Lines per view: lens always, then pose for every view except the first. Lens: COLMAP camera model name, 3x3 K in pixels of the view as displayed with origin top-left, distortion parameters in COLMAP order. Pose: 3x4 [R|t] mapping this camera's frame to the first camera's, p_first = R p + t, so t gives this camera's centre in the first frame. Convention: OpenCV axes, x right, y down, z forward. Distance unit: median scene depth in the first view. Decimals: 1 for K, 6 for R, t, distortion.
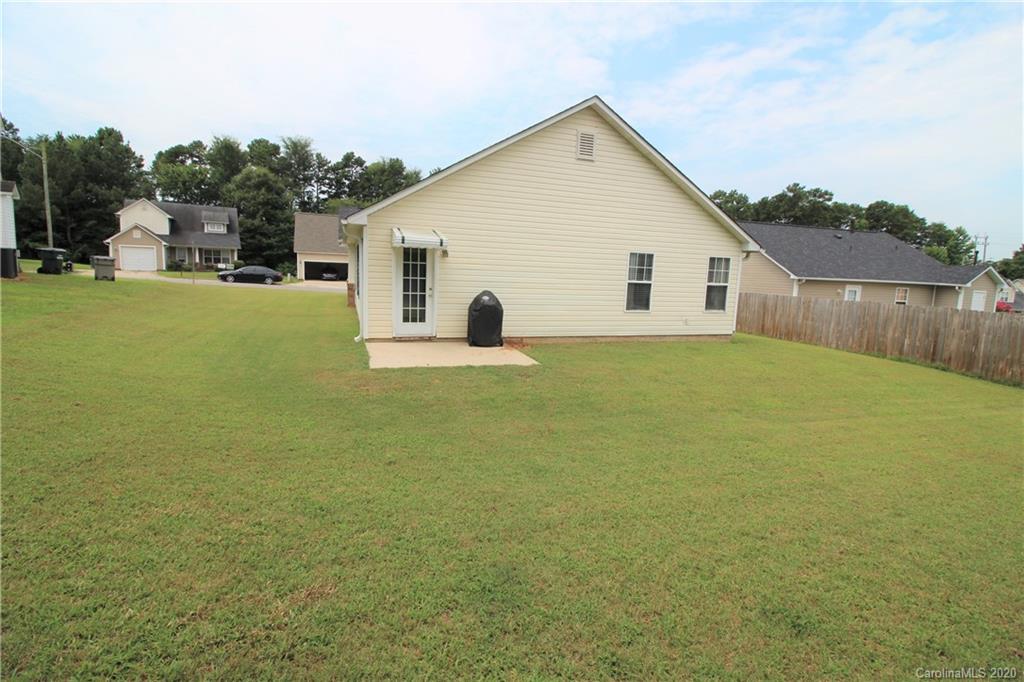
lens RADIAL K [[490.3, 0, 503.4], [0, 490.3, 341.4], [0, 0, 1]] dist [-0.005412, -0.007995]
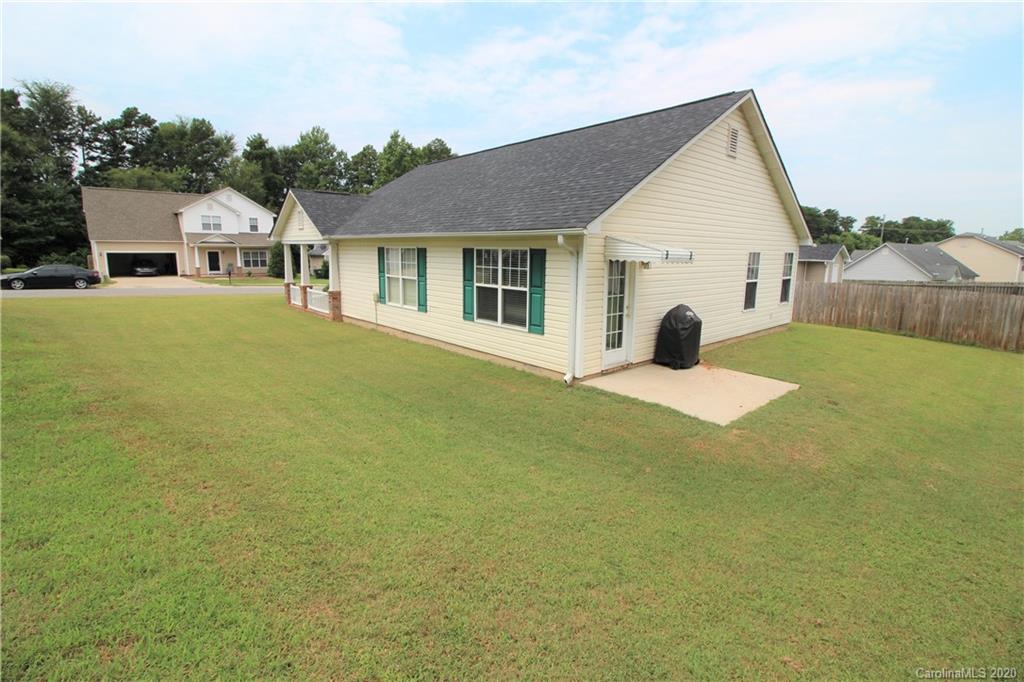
lens RADIAL K [[490.3, 0, 515.2], [0, 490.3, 343.3], [0, 0, 1]] dist [-0.005412, -0.007995]
pose [[0.916577, -0.102955, 0.386376, -0.102387], [0.082958, 0.994222, 0.068128, -0.018565], [-0.391158, -0.030392, 0.919822, 0.047220]]
